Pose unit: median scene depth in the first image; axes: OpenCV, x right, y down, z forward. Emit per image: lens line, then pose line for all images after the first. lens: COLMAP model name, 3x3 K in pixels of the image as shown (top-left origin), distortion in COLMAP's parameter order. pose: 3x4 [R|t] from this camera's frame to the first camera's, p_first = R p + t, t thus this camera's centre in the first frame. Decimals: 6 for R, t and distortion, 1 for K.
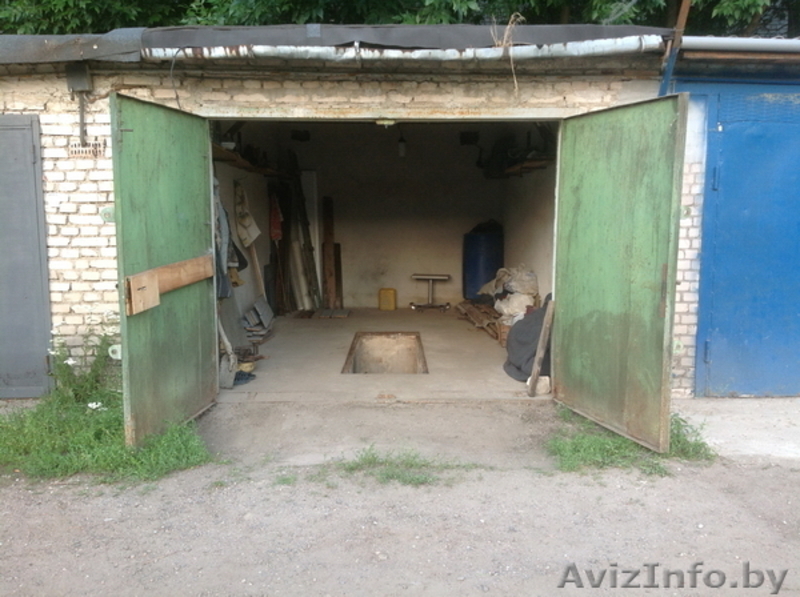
lens RADIAL K [[802.1, 0, 400.0], [0, 802.1, 298.5], [0, 0, 1]] dist [0.015055, 0.001036]
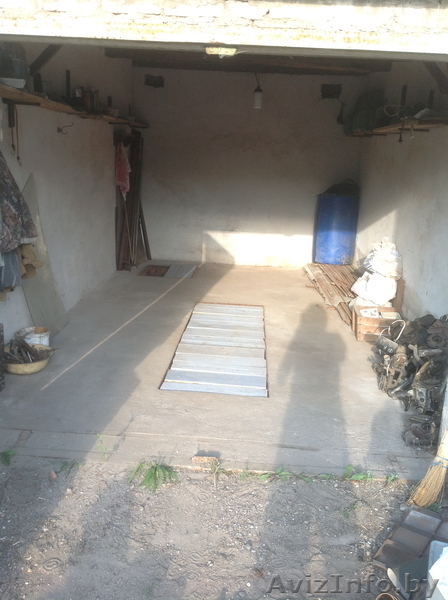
lens RADIAL K [[601.5, 0, 224.0], [0, 601.5, 300.0], [0, 0, 1]] dist [0.015055, 0.001036]
pose [[0.997135, 0.059116, -0.047200, 0.010577], [-0.052188, 0.989264, 0.136506, -0.058277], [0.054763, -0.133651, 0.989514, 0.319915]]
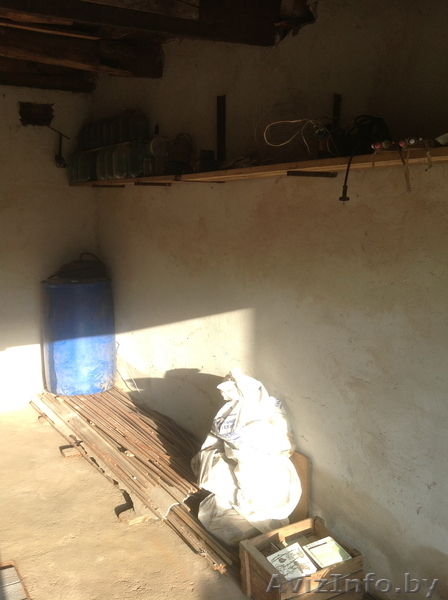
lens RADIAL K [[593.1, 0, 202.2], [0, 593.1, 298.8], [0, 0, 1]] dist [0.144200, -0.000318]
pose [[0.878975, -0.074014, 0.471089, -0.030580], [0.050646, 0.996784, 0.062109, -0.109825], [-0.474171, -0.030734, 0.879896, 0.690353]]
